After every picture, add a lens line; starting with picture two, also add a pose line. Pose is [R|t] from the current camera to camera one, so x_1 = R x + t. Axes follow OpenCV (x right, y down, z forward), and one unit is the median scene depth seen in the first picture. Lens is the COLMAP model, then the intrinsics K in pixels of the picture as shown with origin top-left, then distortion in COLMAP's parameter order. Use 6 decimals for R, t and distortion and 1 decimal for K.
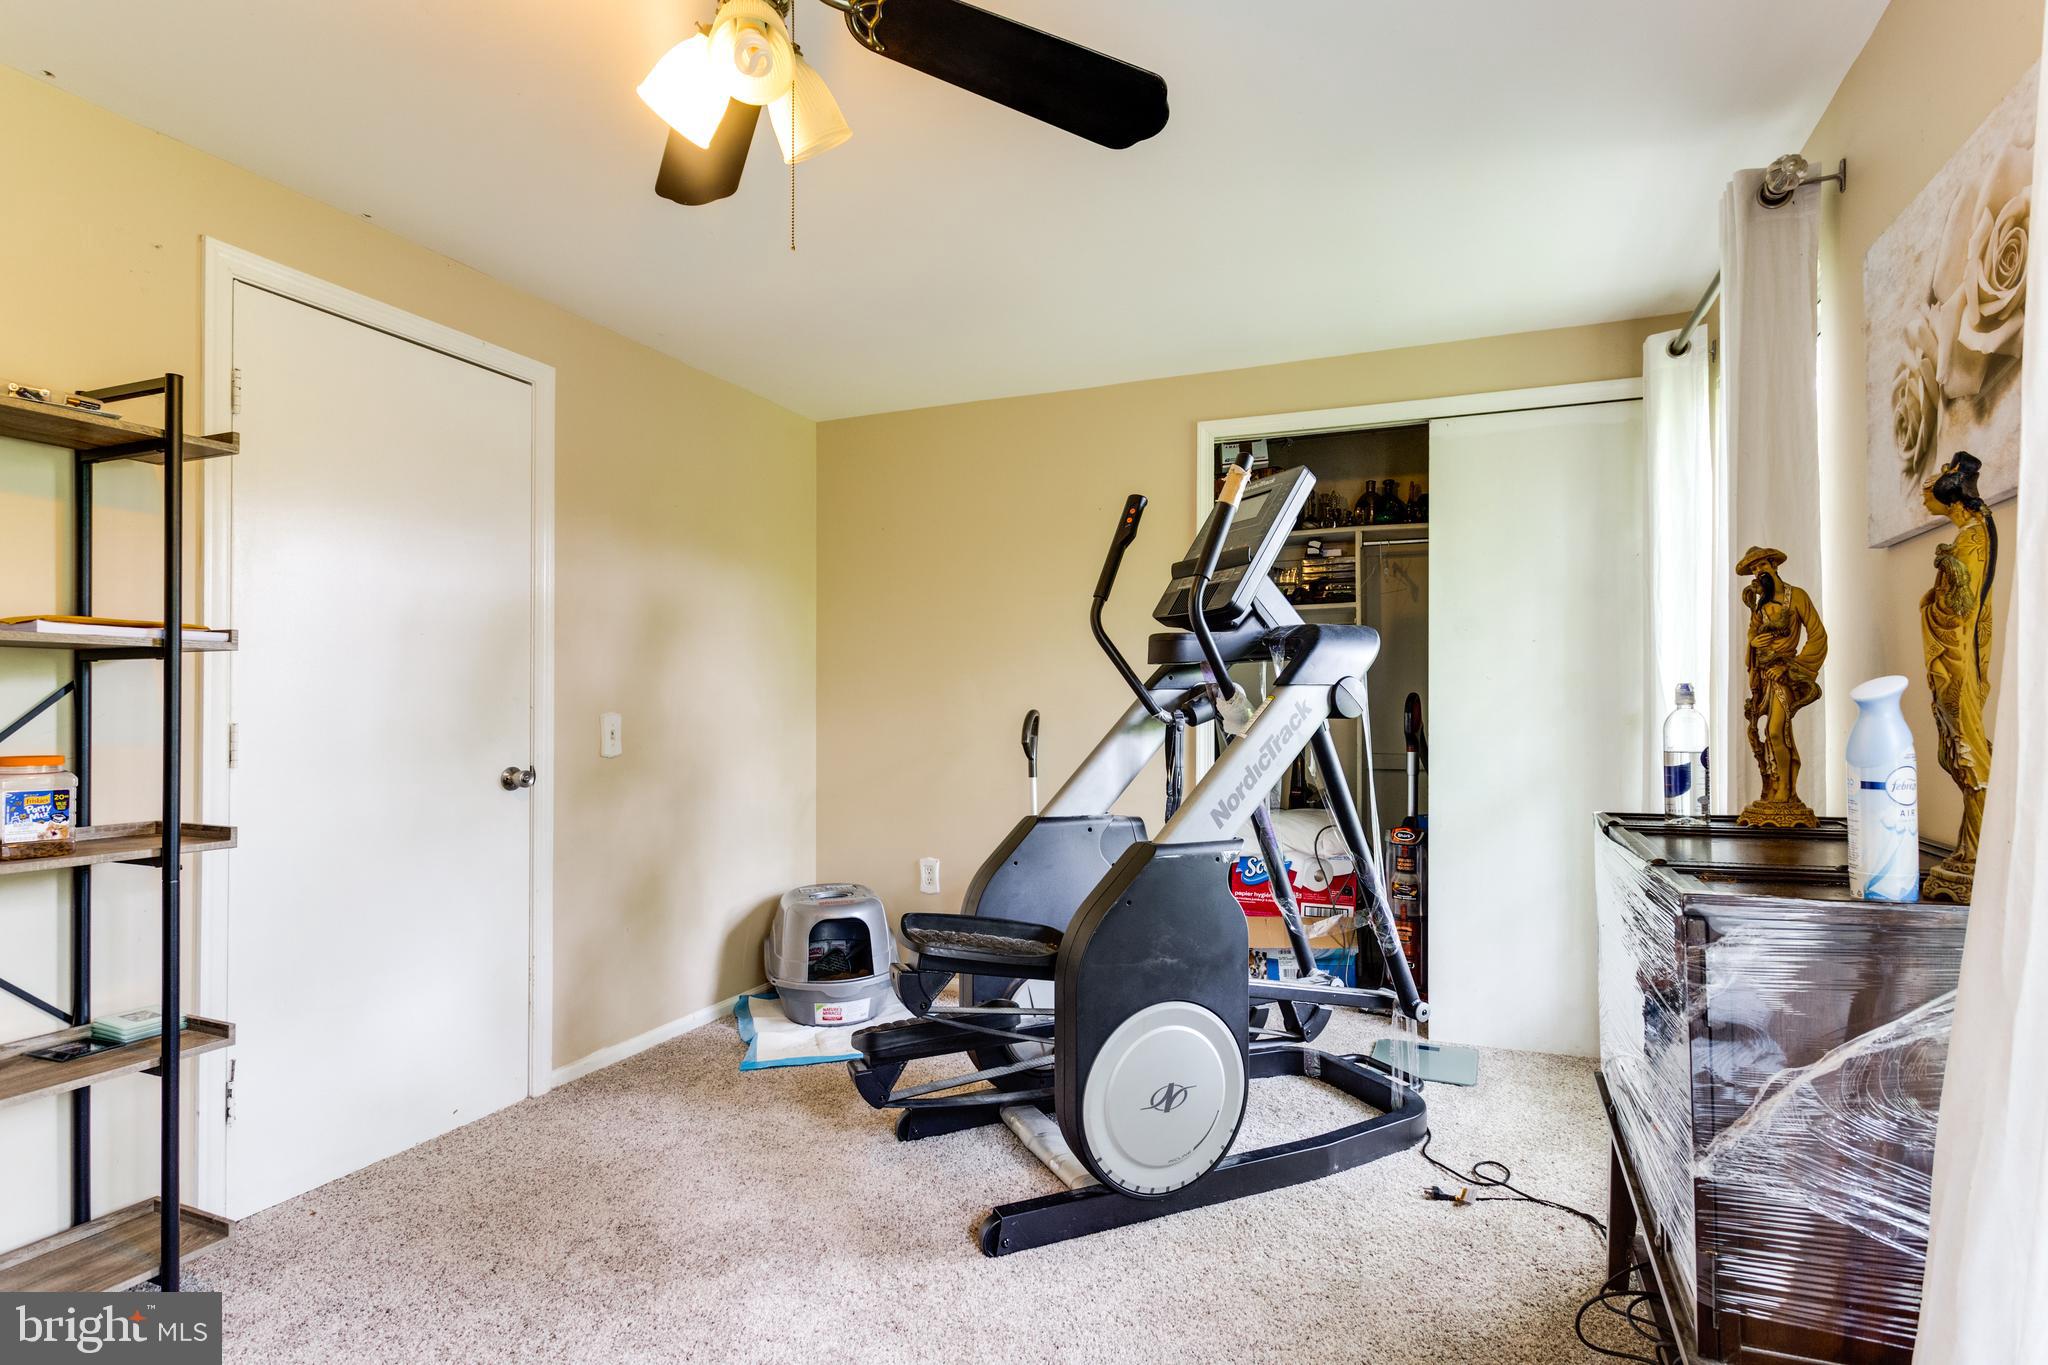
lens RADIAL K [[967.8, 0, 1109.2], [0, 967.8, 679.4], [0, 0, 1]] dist [0.006863, -0.000628]
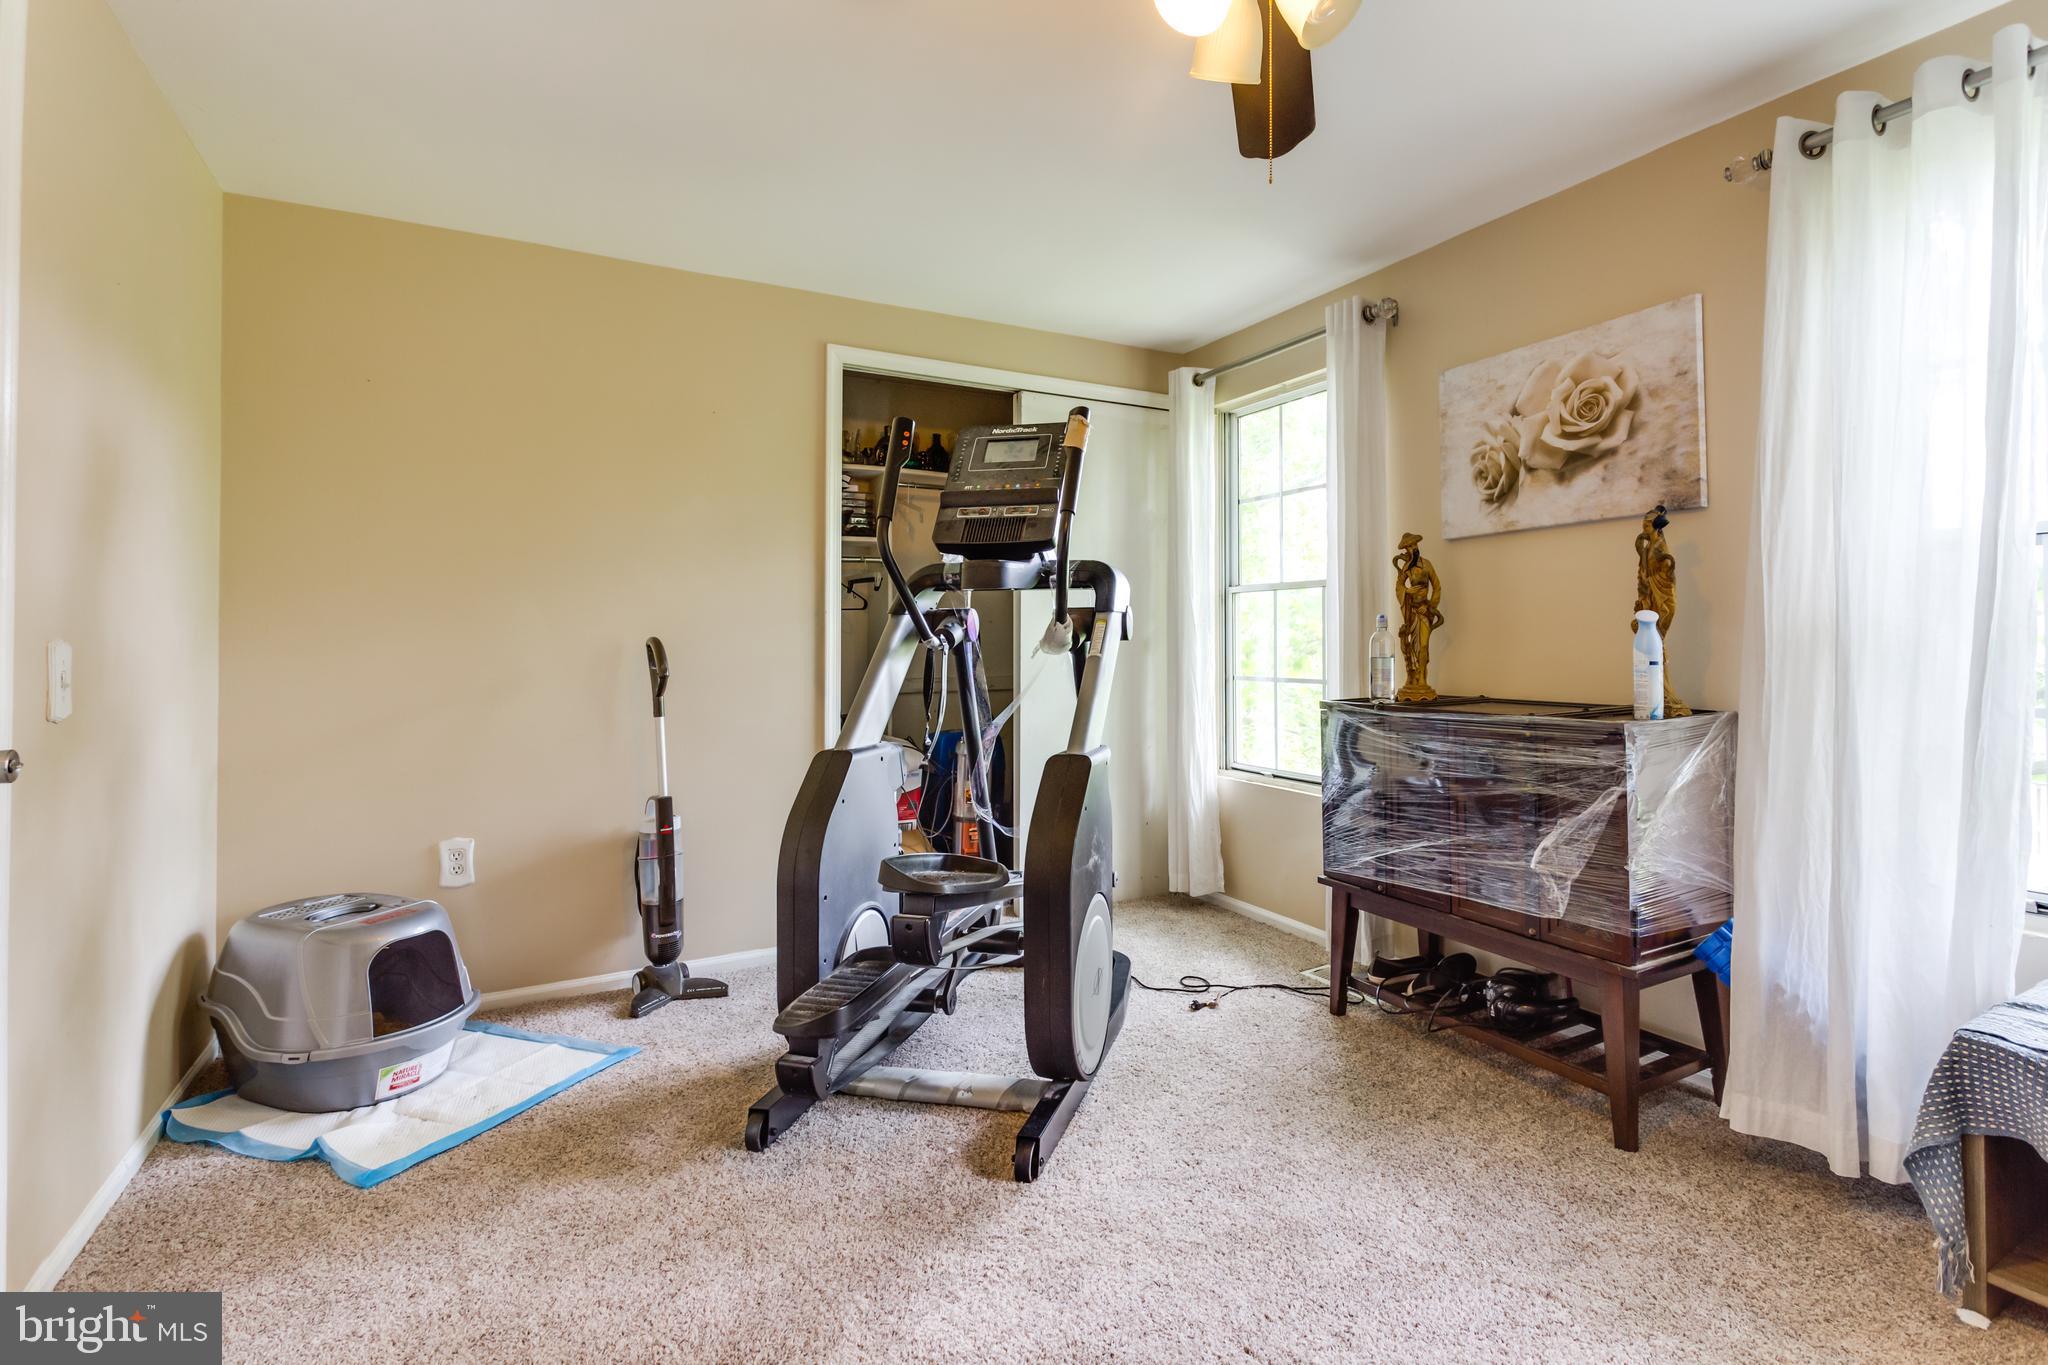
lens RADIAL K [[970.8, 0, 1023.0], [0, 970.8, 611.1], [0, 0, 1]] dist [0.011610, 0.000255]
pose [[0.656052, 0.021130, 0.754420, -0.808719], [-0.016218, 0.999772, -0.013898, 0.024395], [-0.754542, -0.003118, 0.656245, 0.322393]]
